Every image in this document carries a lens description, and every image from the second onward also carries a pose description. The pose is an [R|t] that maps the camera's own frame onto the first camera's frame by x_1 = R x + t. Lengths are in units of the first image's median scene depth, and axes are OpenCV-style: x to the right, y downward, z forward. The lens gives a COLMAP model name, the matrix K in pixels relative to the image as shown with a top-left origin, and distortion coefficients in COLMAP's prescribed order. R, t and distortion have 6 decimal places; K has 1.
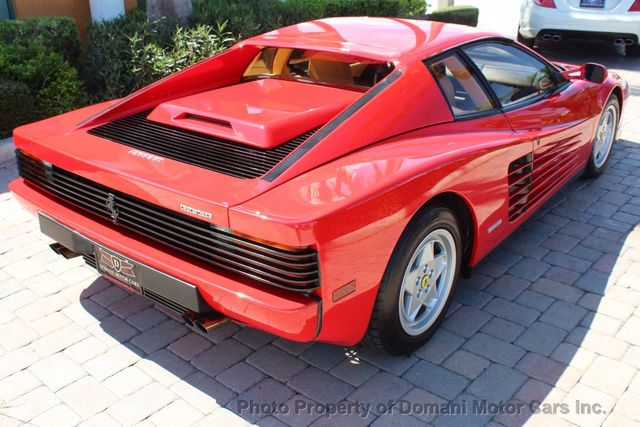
lens RADIAL K [[602.5, 0, 316.9], [0, 602.5, 217.3], [0, 0, 1]] dist [-0.110006, 0.078668]
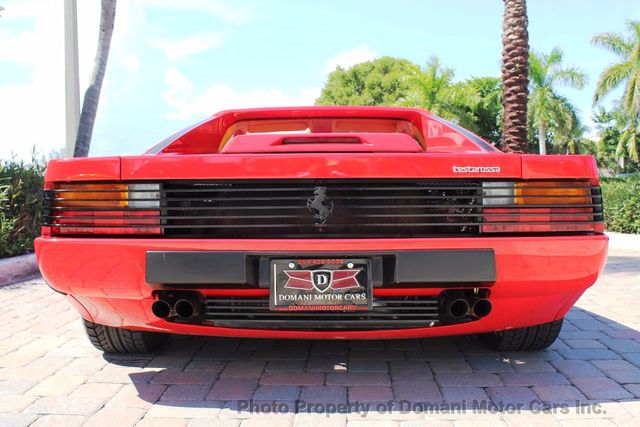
lens RADIAL K [[602.5, 0, 316.9], [0, 602.5, 217.3], [0, 0, 1]] dist [-0.110006, 0.078668]
pose [[0.791751, -0.027198, 0.610238, -0.788096], [0.240753, 0.932037, -0.270824, 0.204534], [-0.561399, 0.361342, 0.744489, 0.376182]]
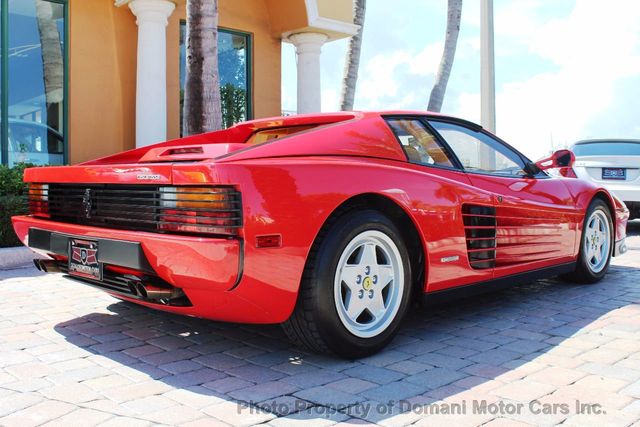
lens RADIAL K [[616.0, 0, 309.1], [0, 616.0, 212.7], [0, 0, 1]] dist [-0.092487, -0.000347]
pose [[0.994870, 0.018790, -0.099404, 0.180177], [-0.052172, 0.937150, -0.345003, 0.356525], [0.086674, 0.348420, 0.933323, -0.036484]]
